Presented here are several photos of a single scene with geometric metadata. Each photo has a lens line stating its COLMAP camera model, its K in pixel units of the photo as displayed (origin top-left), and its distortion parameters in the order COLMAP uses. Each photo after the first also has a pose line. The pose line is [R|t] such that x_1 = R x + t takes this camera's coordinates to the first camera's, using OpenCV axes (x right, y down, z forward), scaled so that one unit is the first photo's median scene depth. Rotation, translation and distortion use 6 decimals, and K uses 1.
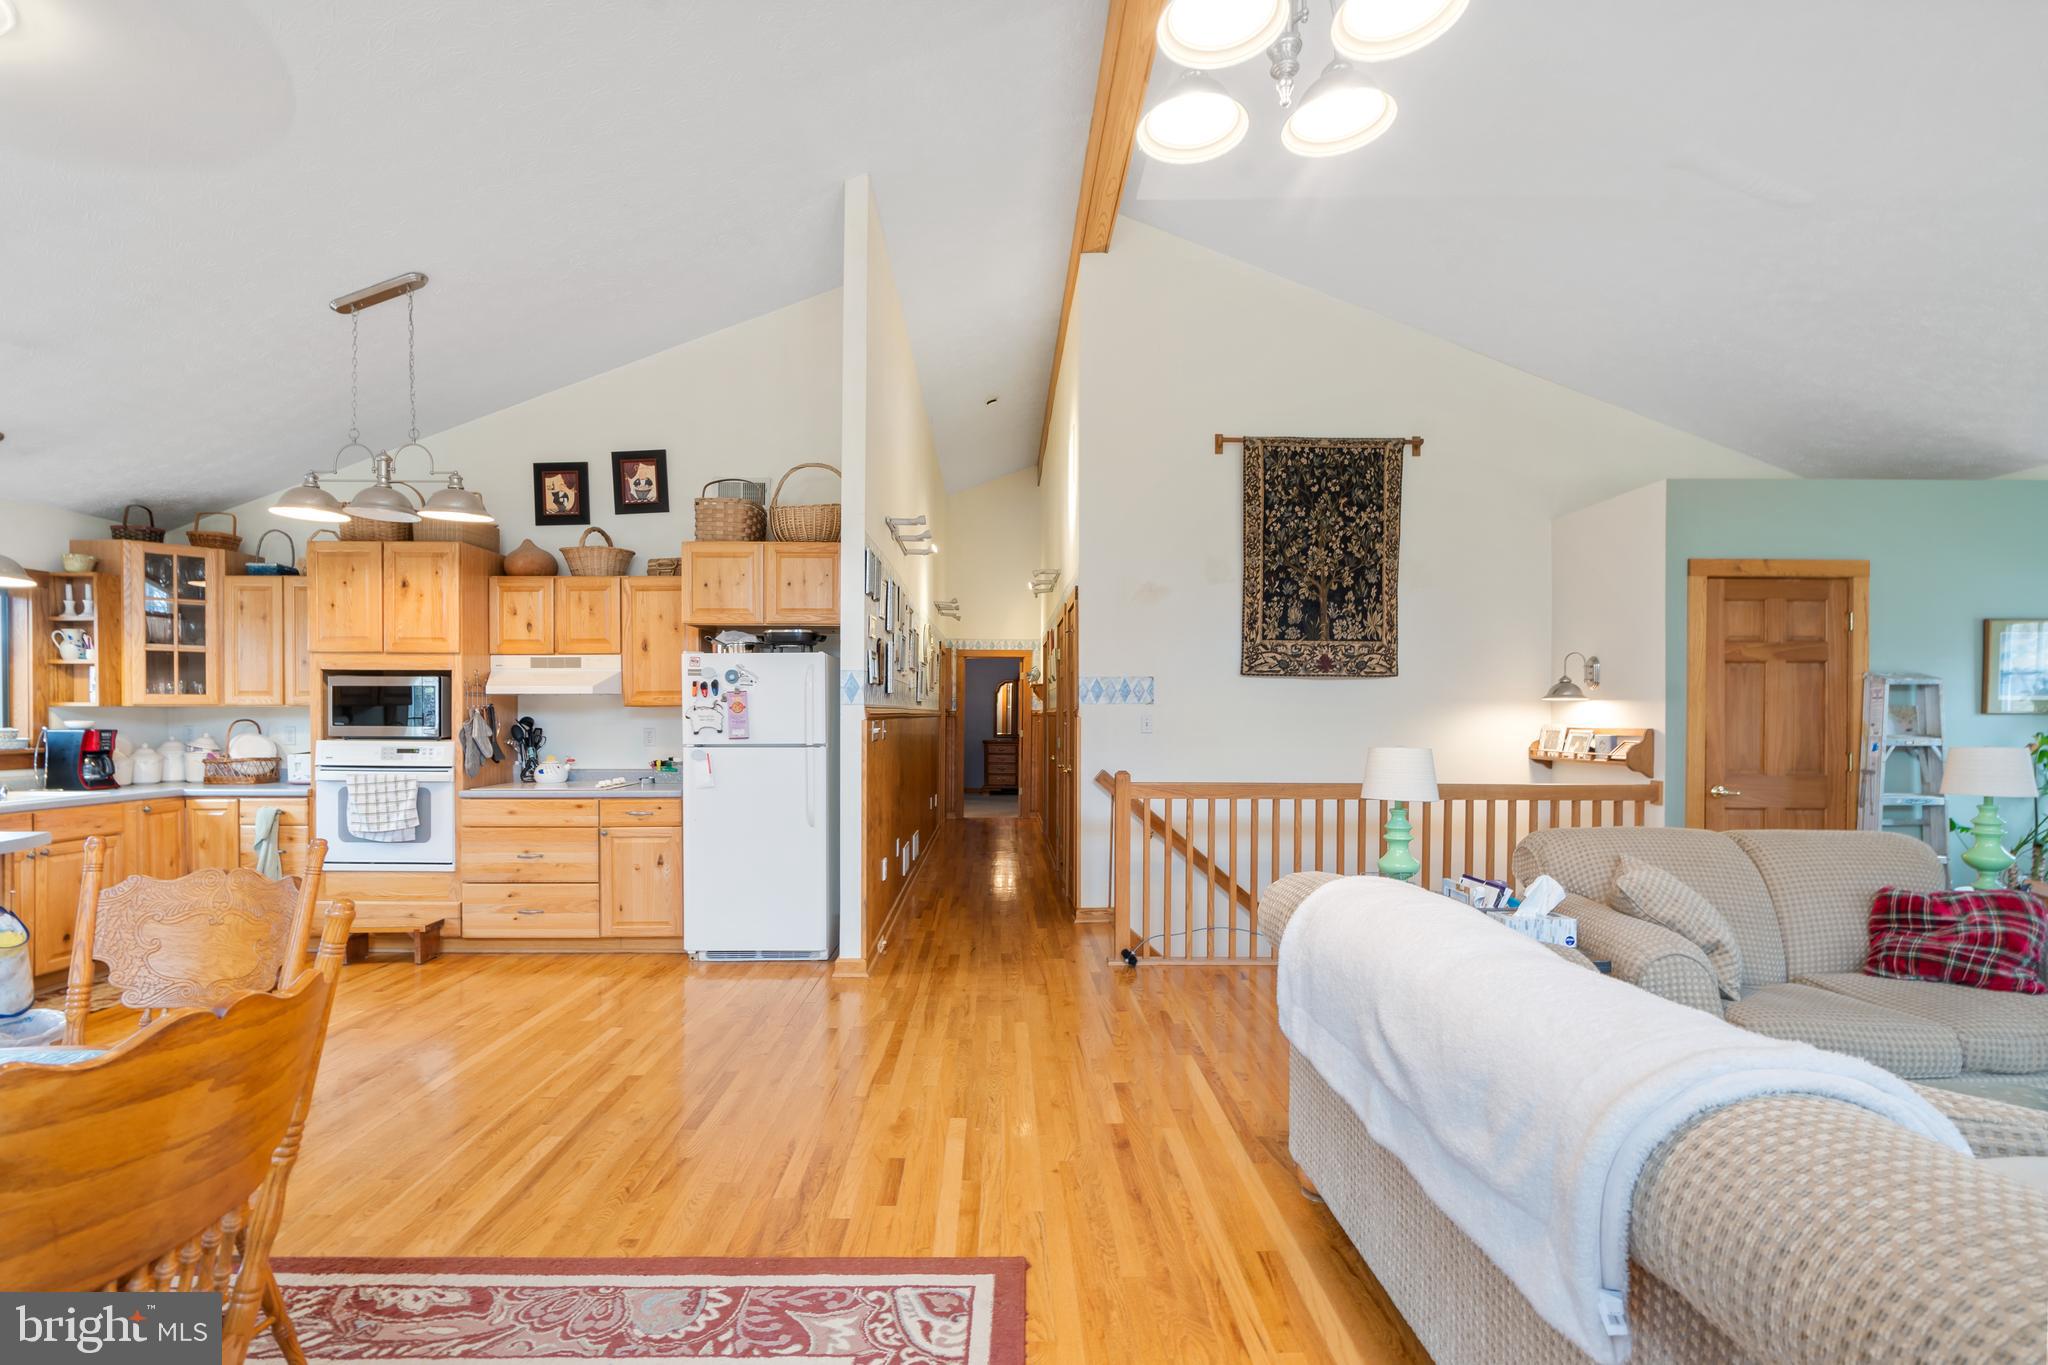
lens RADIAL K [[942.8, 0, 1013.8], [0, 942.8, 725.2], [0, 0, 1]] dist [-0.005068, 0.004031]
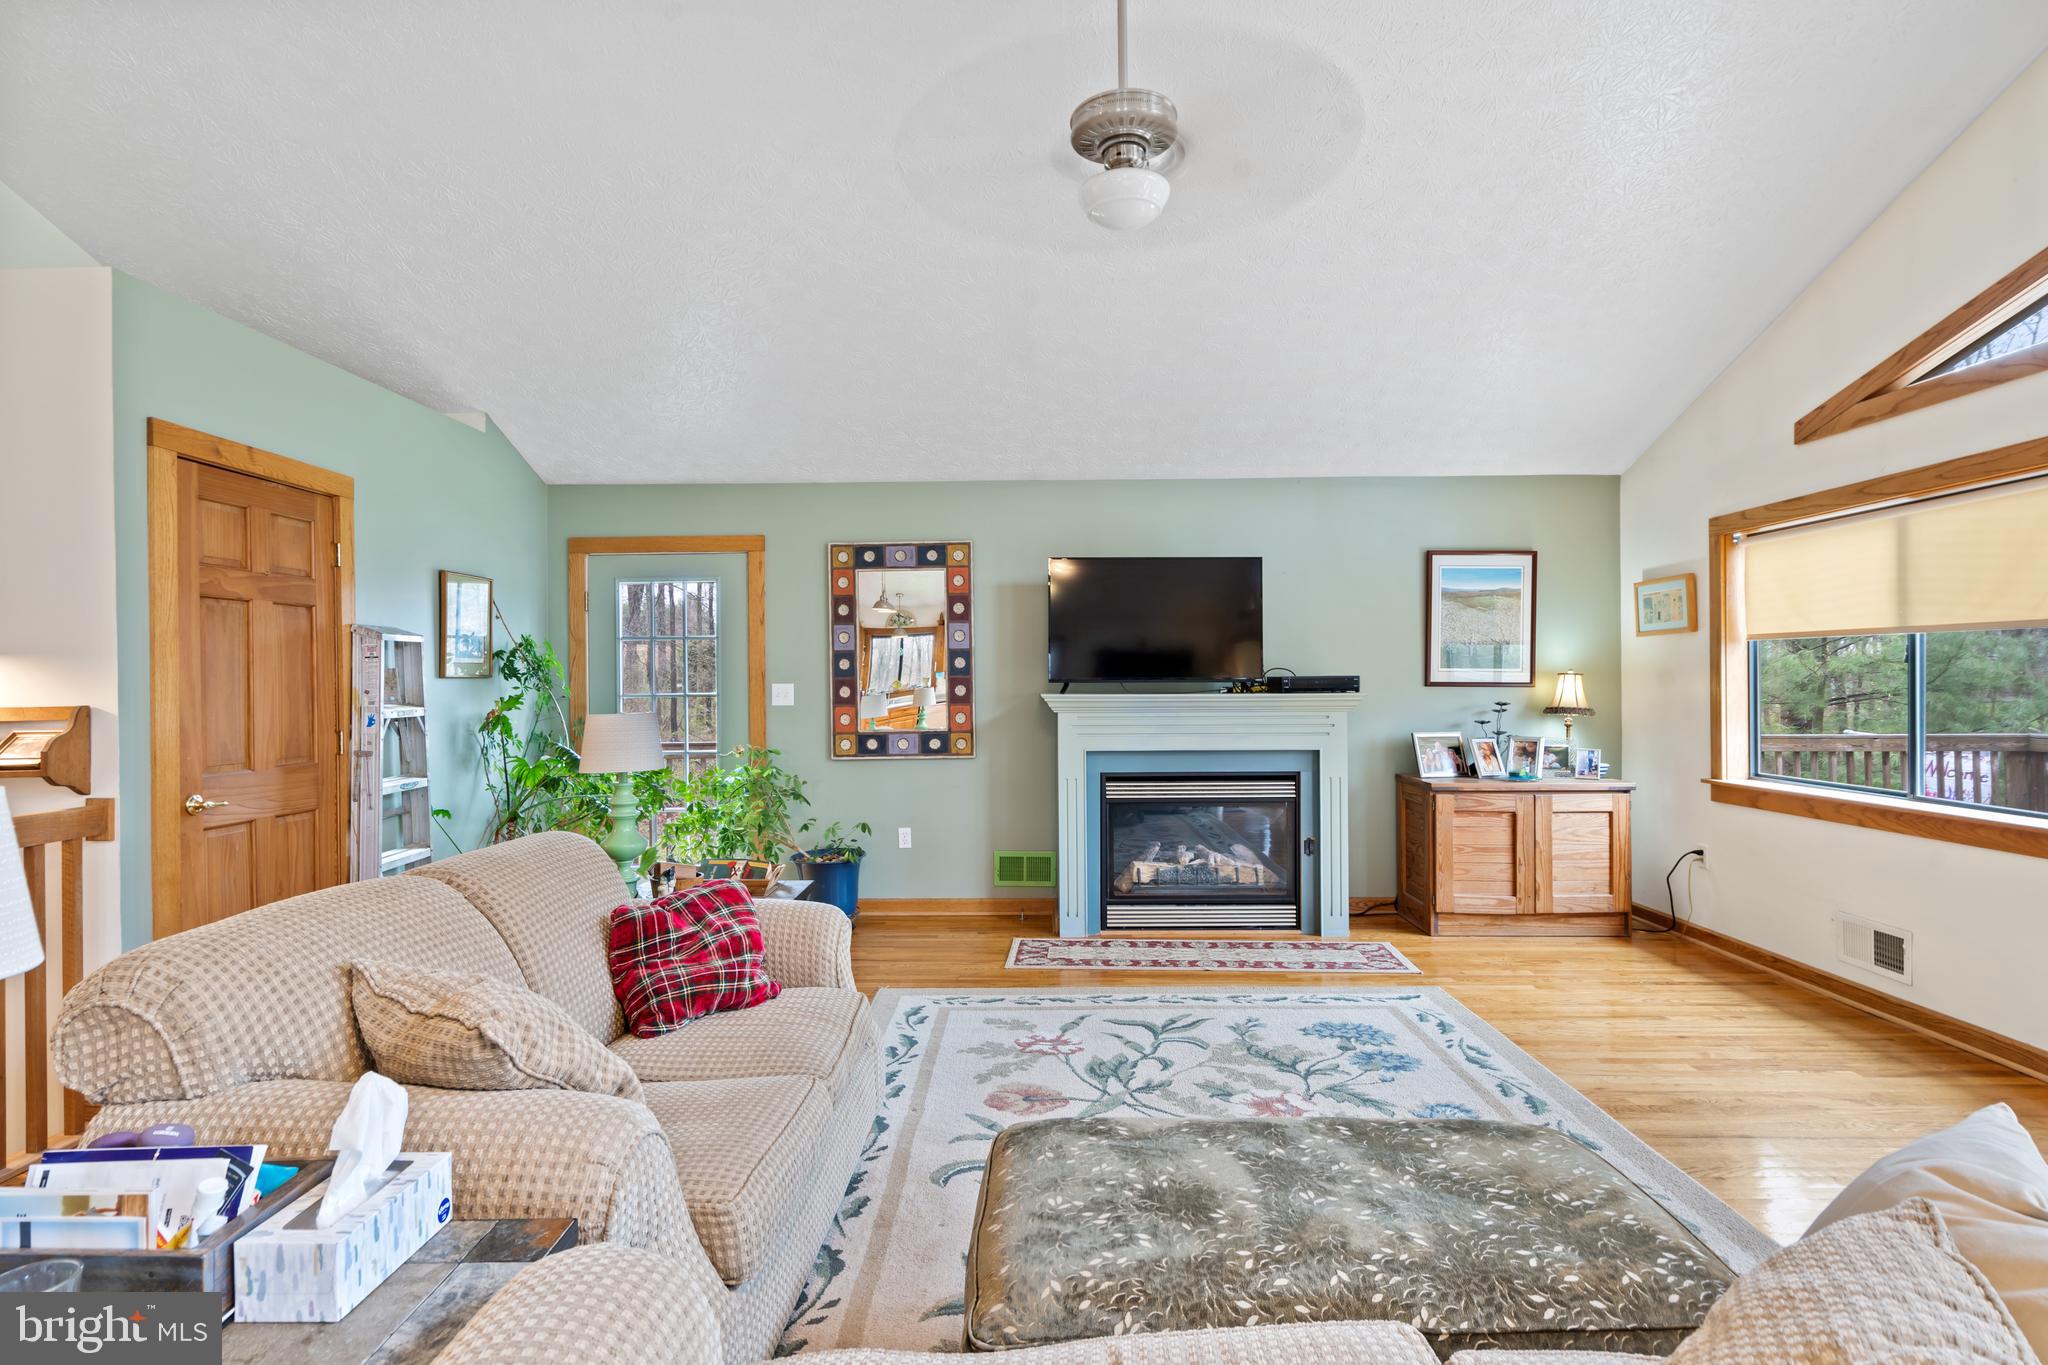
lens RADIAL K [[1029.6, 0, 1011.4], [0, 1029.6, 677.3], [0, 0, 1]] dist [0.001137, -0.000063]
pose [[0.035096, -0.000881, 0.999384, 0.086945], [0.023229, 0.999730, 0.000065, -0.000627], [-0.999114, 0.023213, 0.035107, 0.432413]]
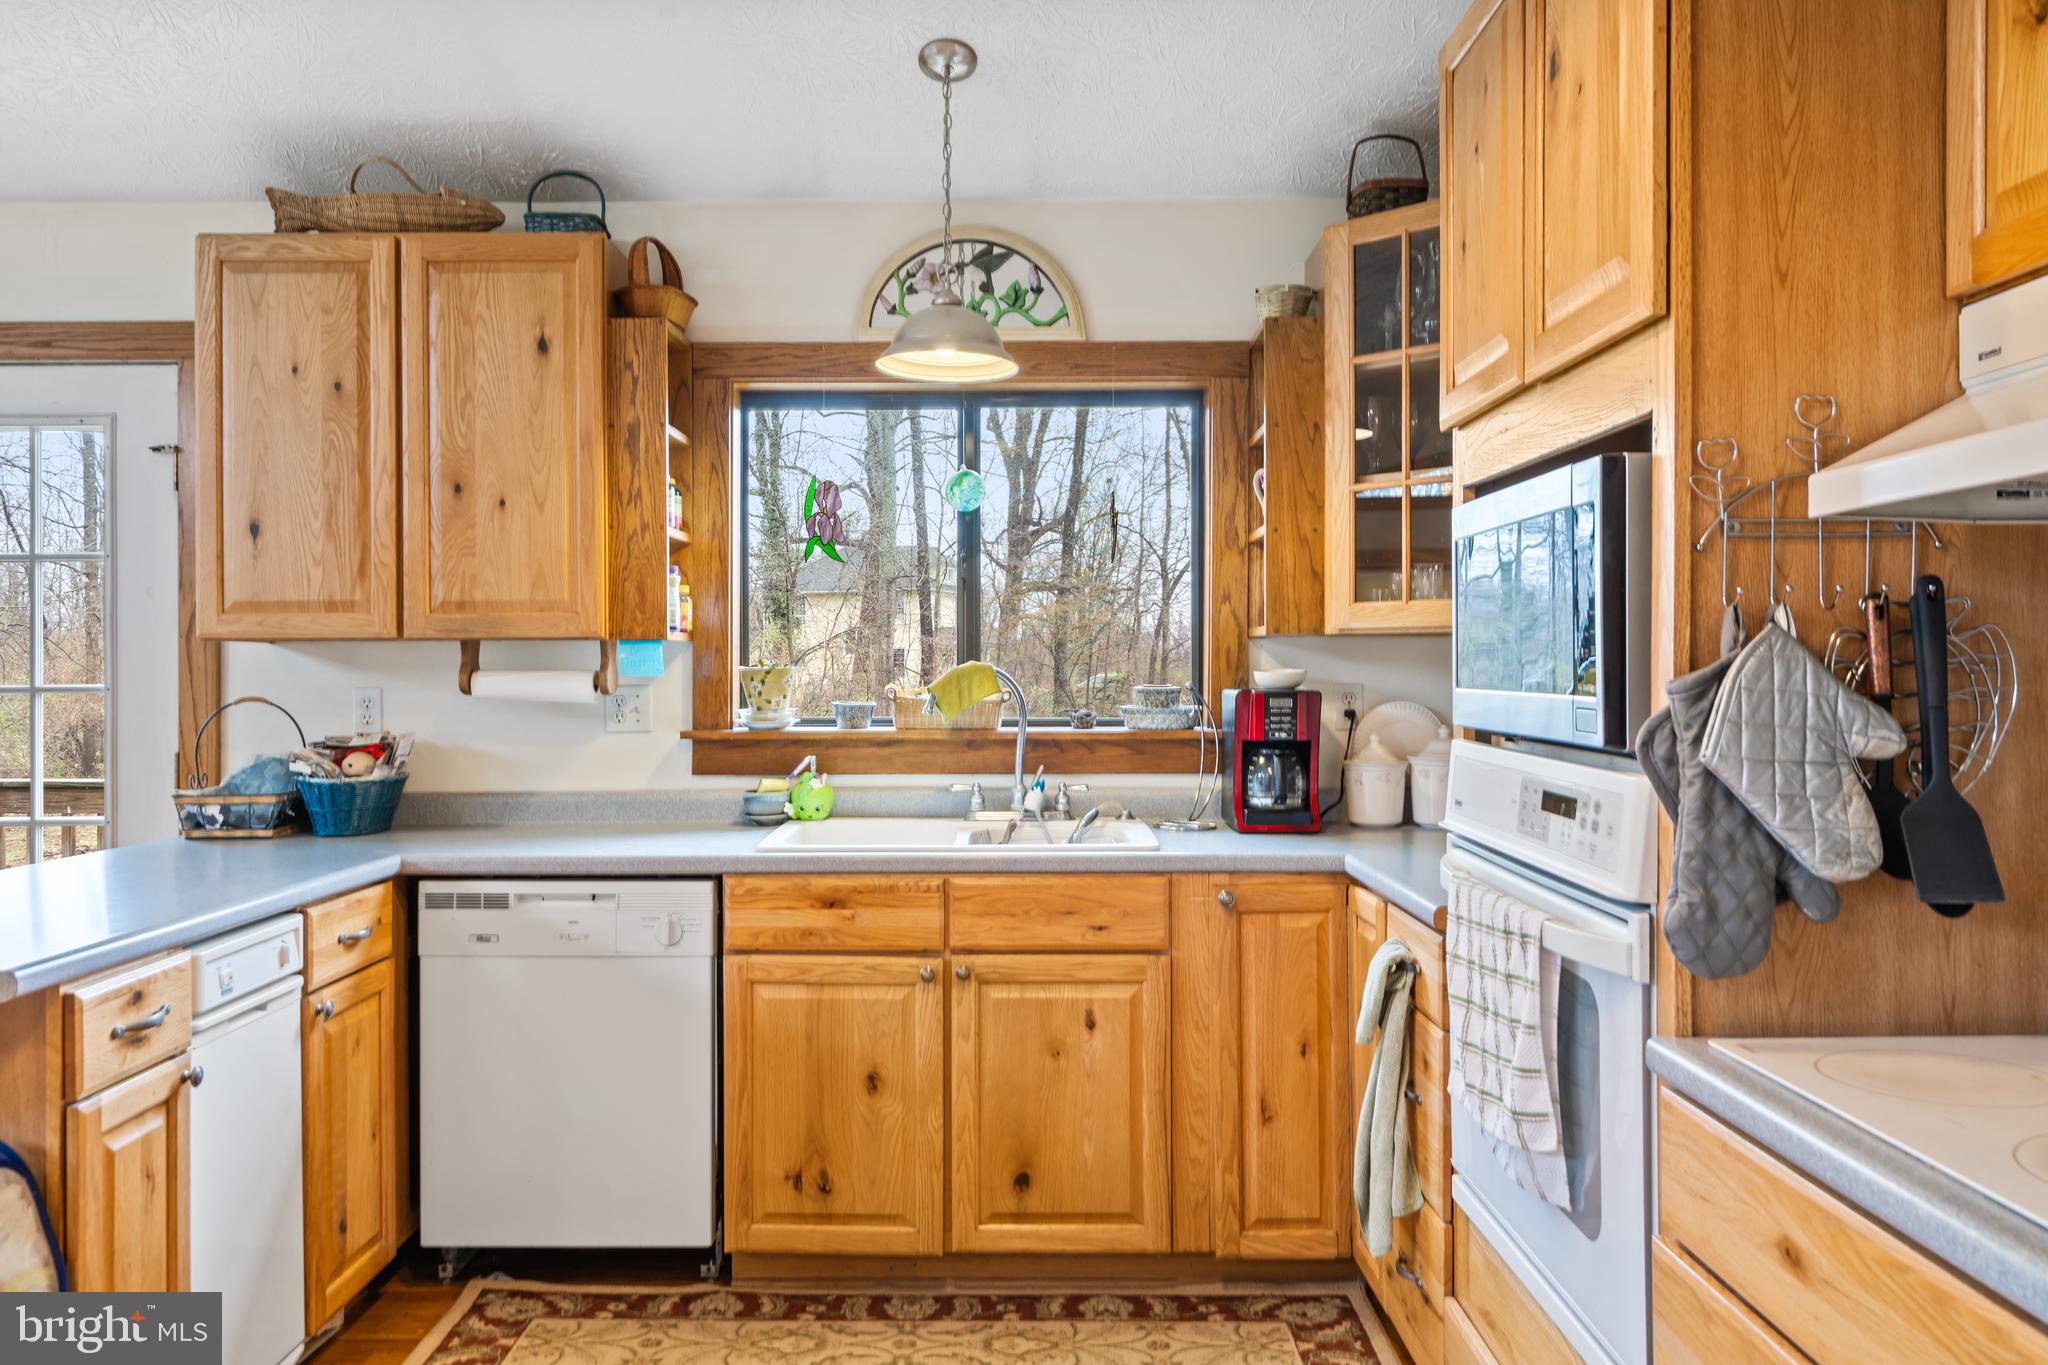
lens RADIAL K [[1544.3, 0, 1010.1], [0, 1544.3, 664.5], [0, 0, 1]] dist [0.035216, -0.000261]
pose [[-0.025348, -0.004656, -0.999668, -0.271083], [-0.009856, 0.999942, -0.004408, -0.003045], [0.999630, 0.009741, -0.025392, 0.893487]]
